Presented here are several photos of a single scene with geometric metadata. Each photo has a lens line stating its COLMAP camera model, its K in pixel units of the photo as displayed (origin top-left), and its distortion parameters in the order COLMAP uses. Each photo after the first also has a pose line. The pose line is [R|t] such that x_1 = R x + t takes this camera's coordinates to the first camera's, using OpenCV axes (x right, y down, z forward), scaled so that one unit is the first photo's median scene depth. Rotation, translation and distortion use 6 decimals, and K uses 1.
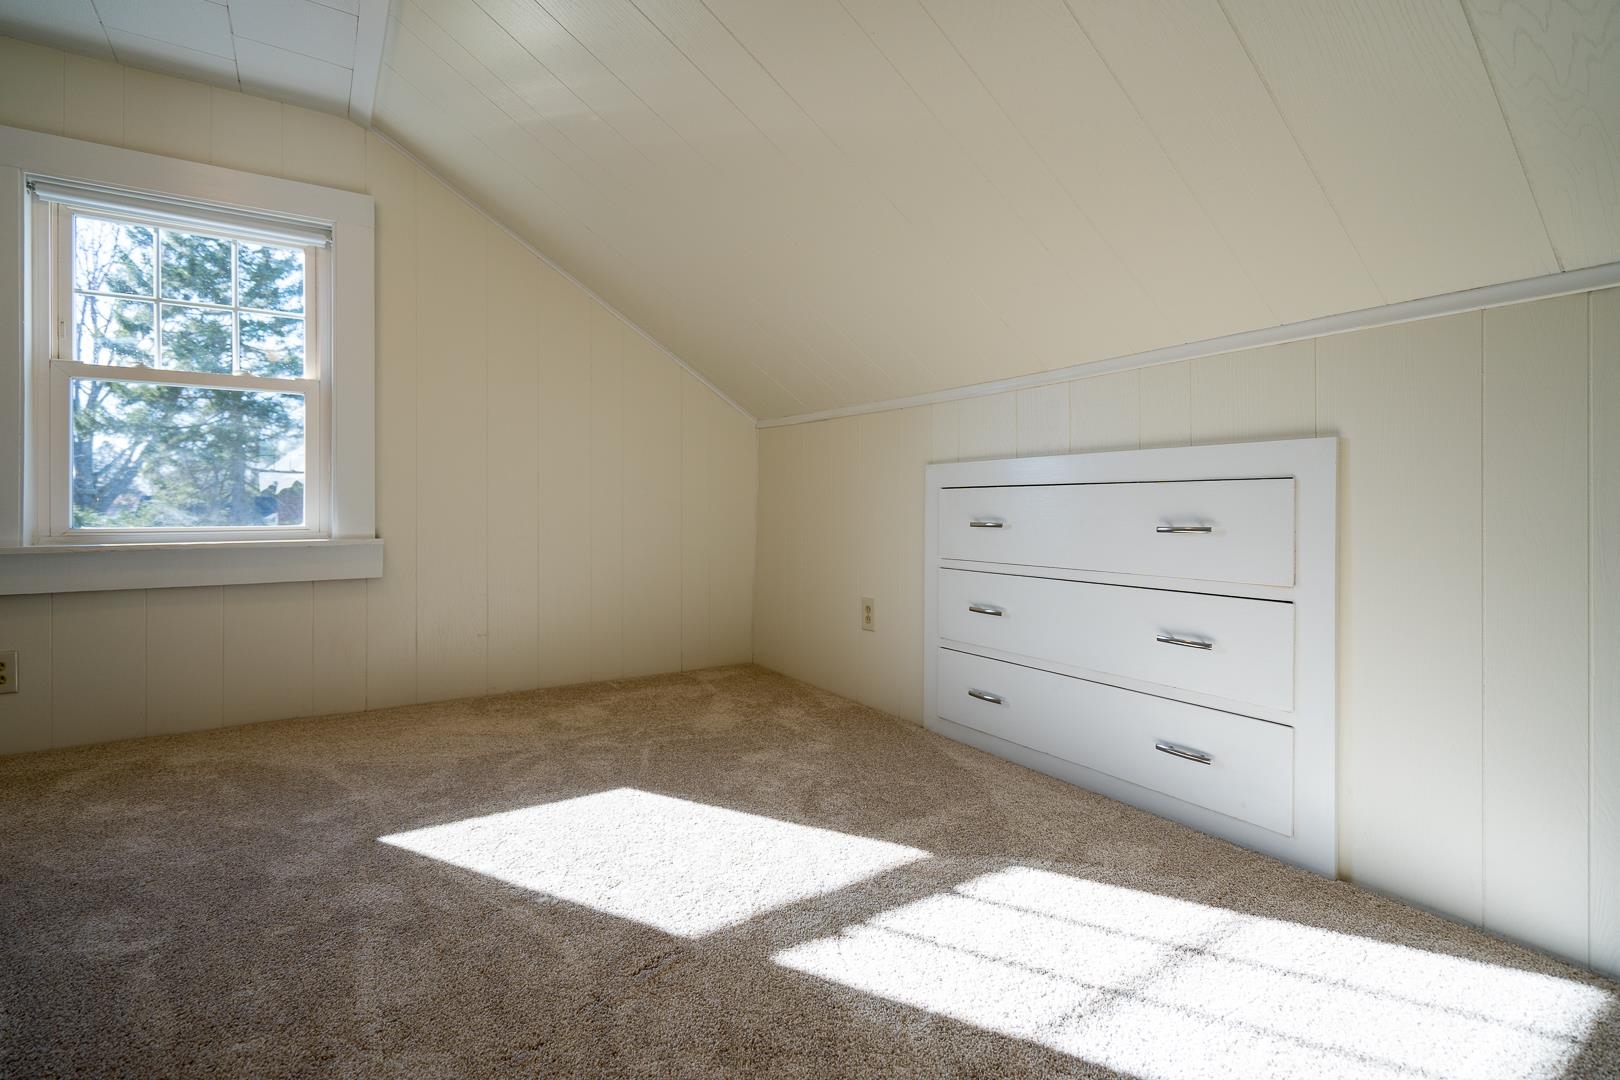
lens RADIAL K [[730.7, 0, 818.7], [0, 730.7, 537.2], [0, 0, 1]] dist [-0.007414, 0.002808]
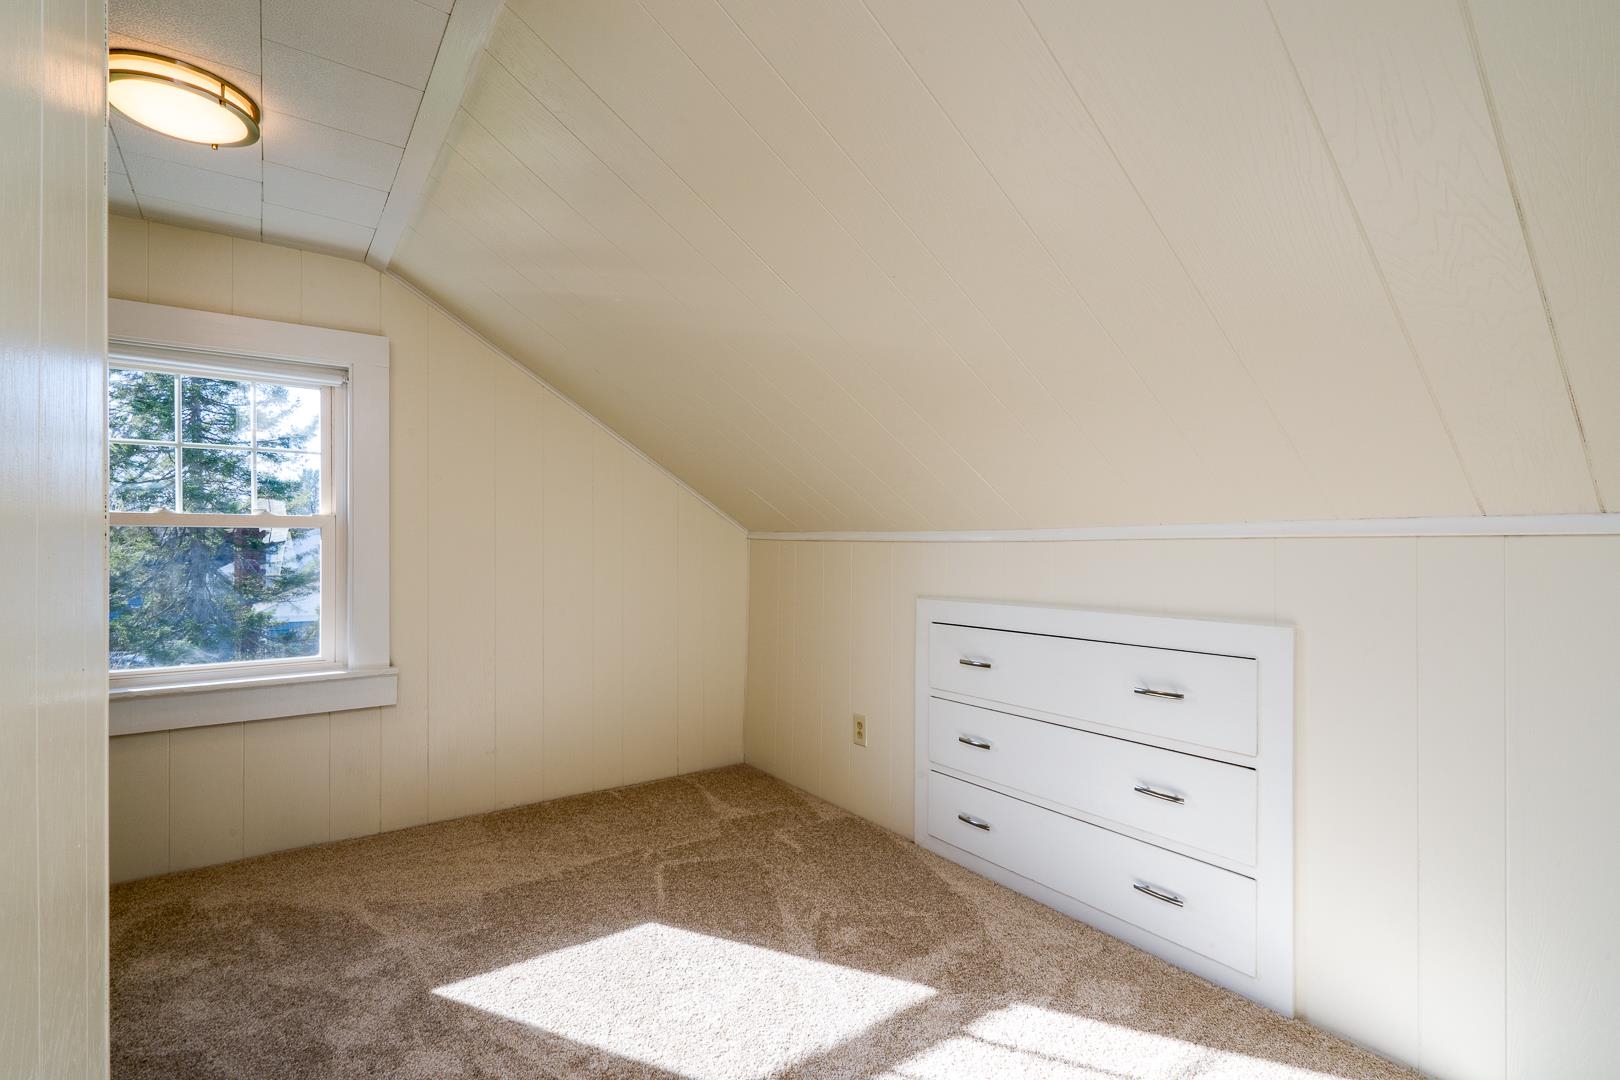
lens RADIAL K [[730.7, 0, 799.6], [0, 730.7, 542.5], [0, 0, 1]] dist [-0.007414, 0.002808]
pose [[0.998888, 0.000997, 0.047146, -0.085626], [-0.000811, 0.999992, -0.003972, -0.198953], [-0.047150, 0.003930, 0.998880, -0.076758]]
